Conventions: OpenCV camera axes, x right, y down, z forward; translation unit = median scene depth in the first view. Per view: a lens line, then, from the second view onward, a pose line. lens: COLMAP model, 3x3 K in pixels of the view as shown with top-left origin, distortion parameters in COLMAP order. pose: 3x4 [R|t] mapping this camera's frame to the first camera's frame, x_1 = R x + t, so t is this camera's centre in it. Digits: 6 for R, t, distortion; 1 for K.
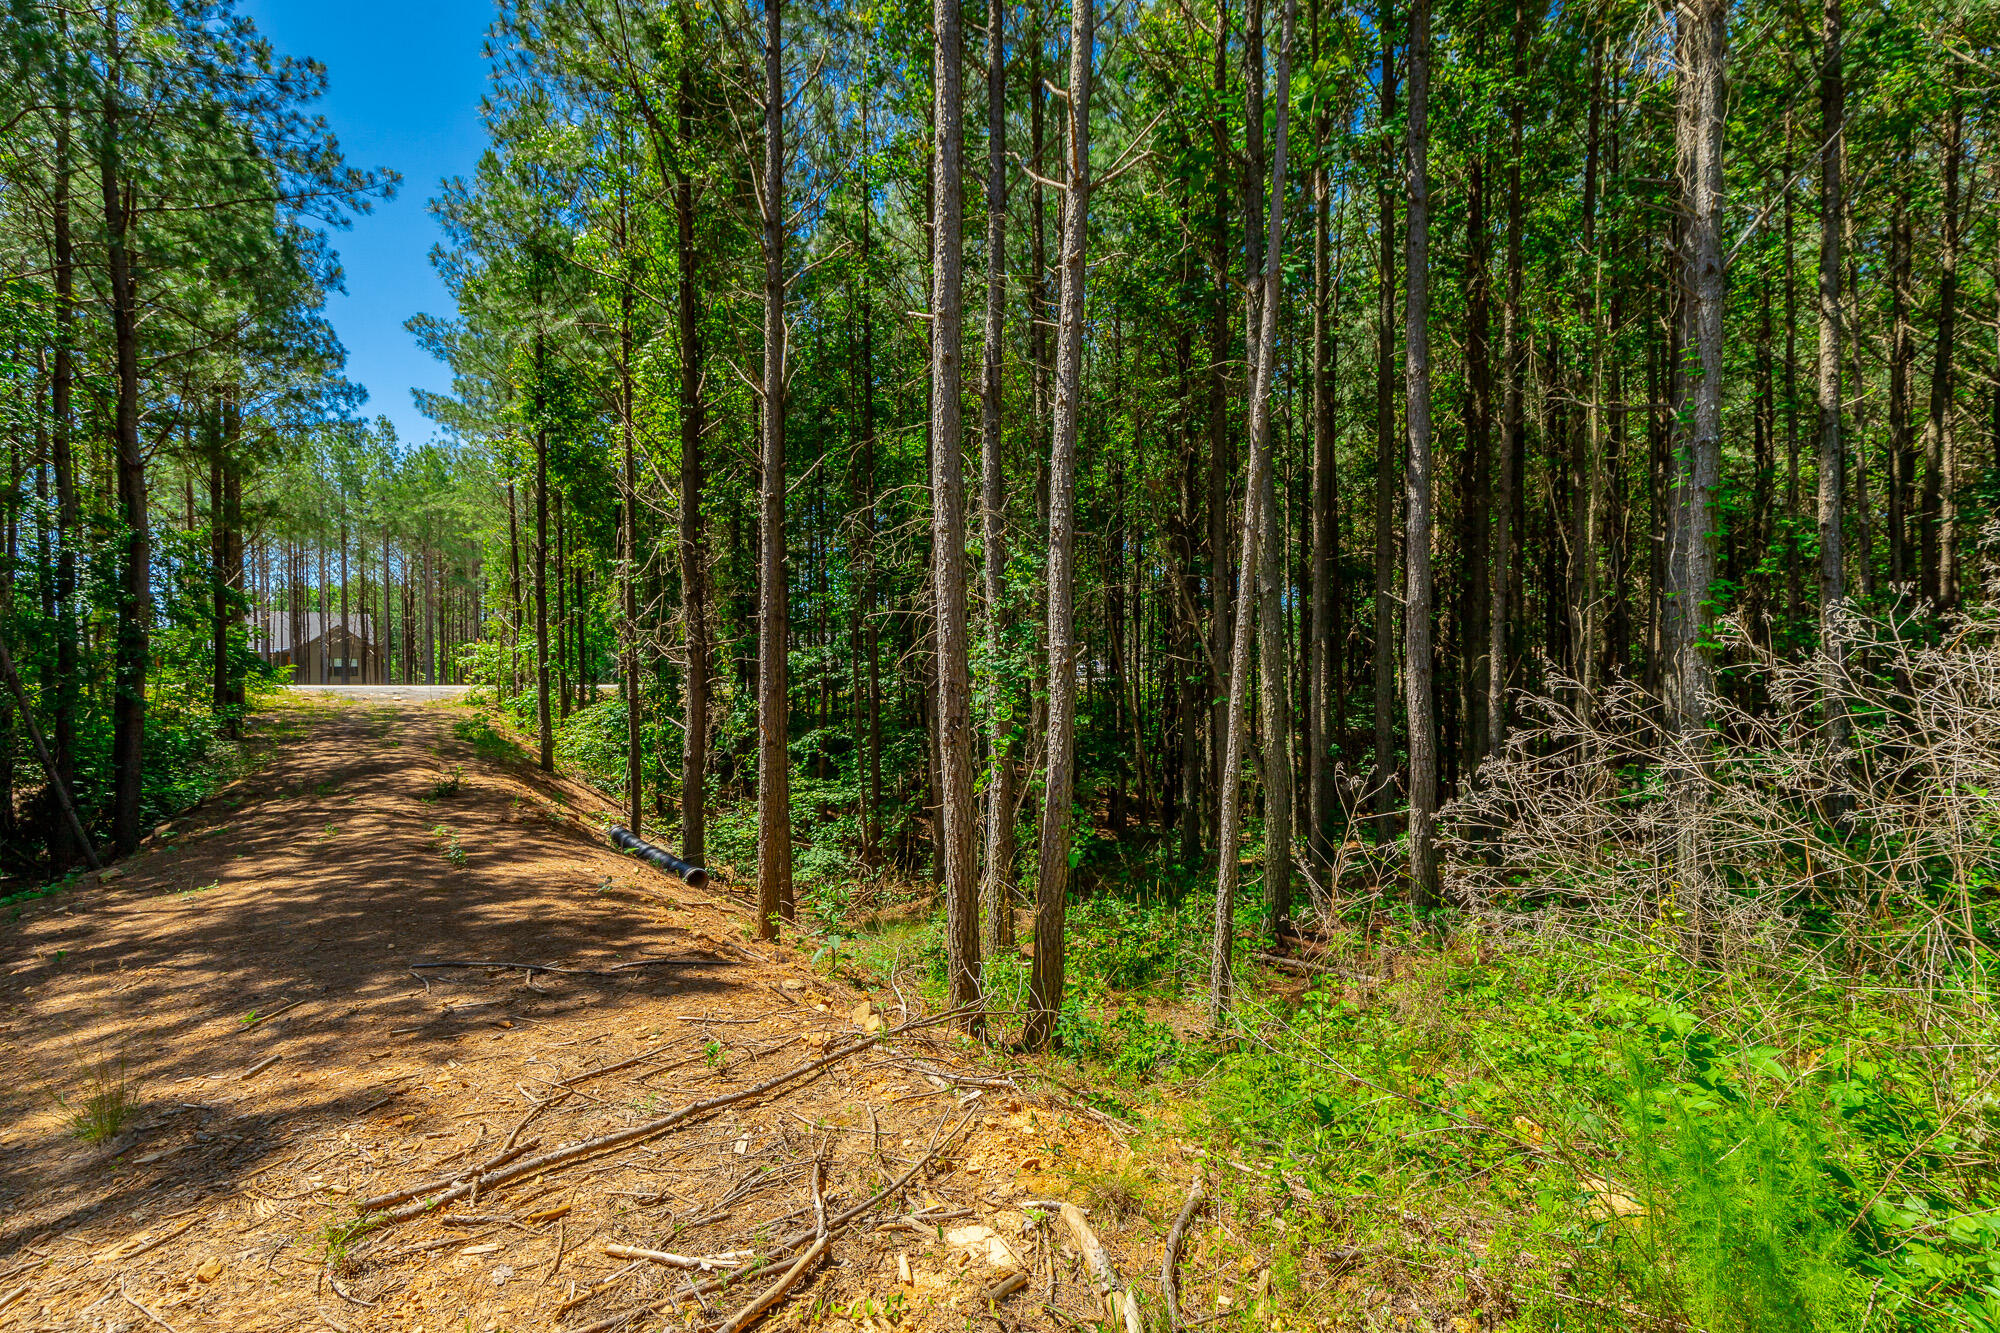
lens RADIAL K [[906.0, 0, 1004.3], [0, 906.0, 690.3], [0, 0, 1]] dist [0.008987, -0.002207]
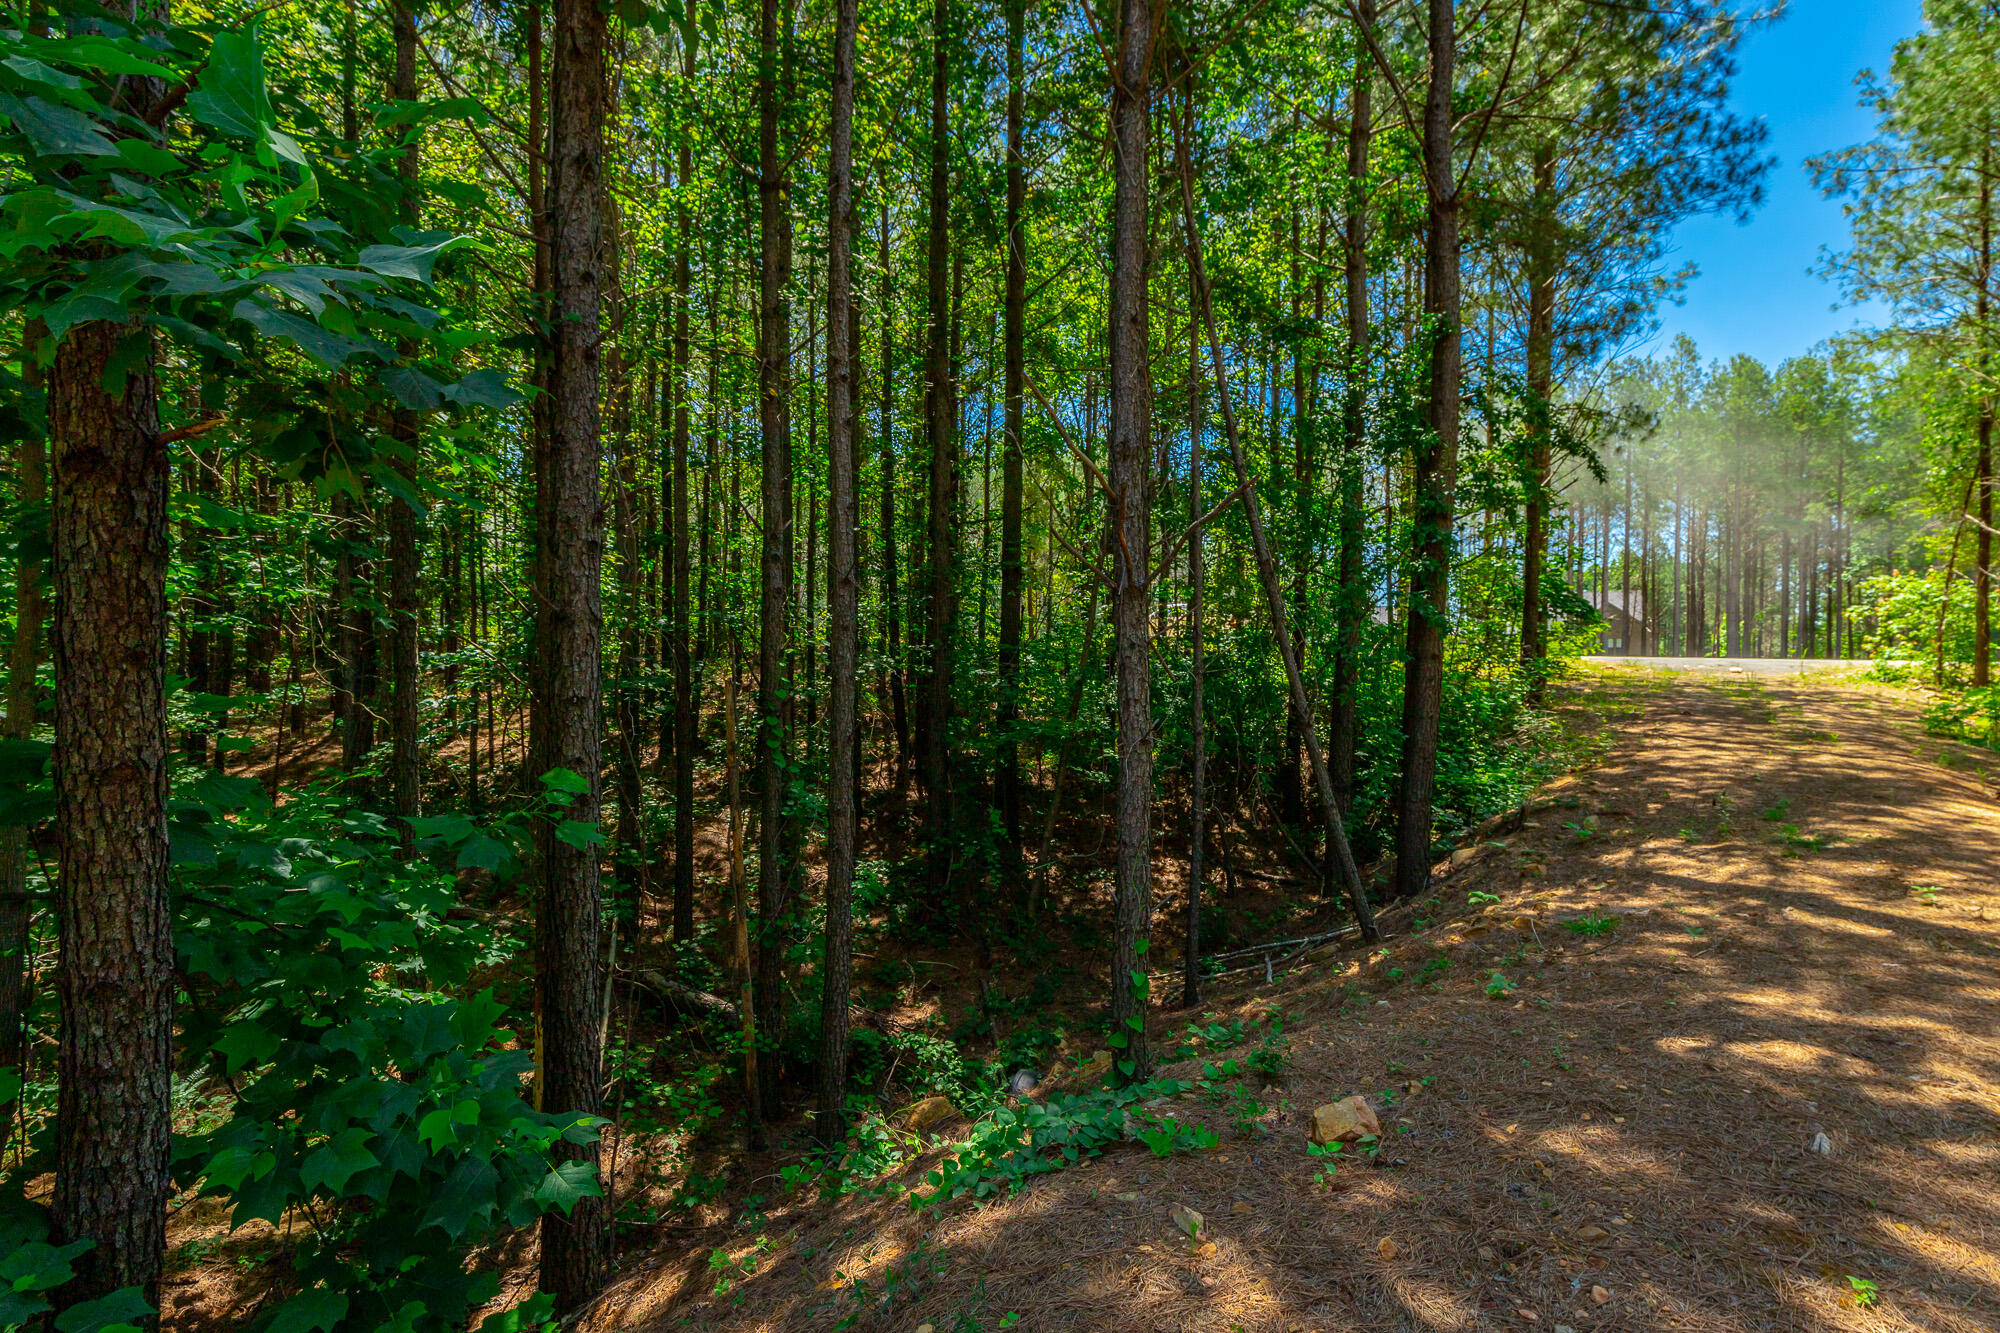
lens RADIAL K [[906.0, 0, 1000.1], [0, 906.0, 665.8], [0, 0, 1]] dist [0.008987, -0.002207]
pose [[0.359447, 0.011578, -0.933094, -0.456117], [-0.028225, 0.999600, 0.001531, 0.039508], [0.932739, 0.025786, 0.359630, 0.477375]]
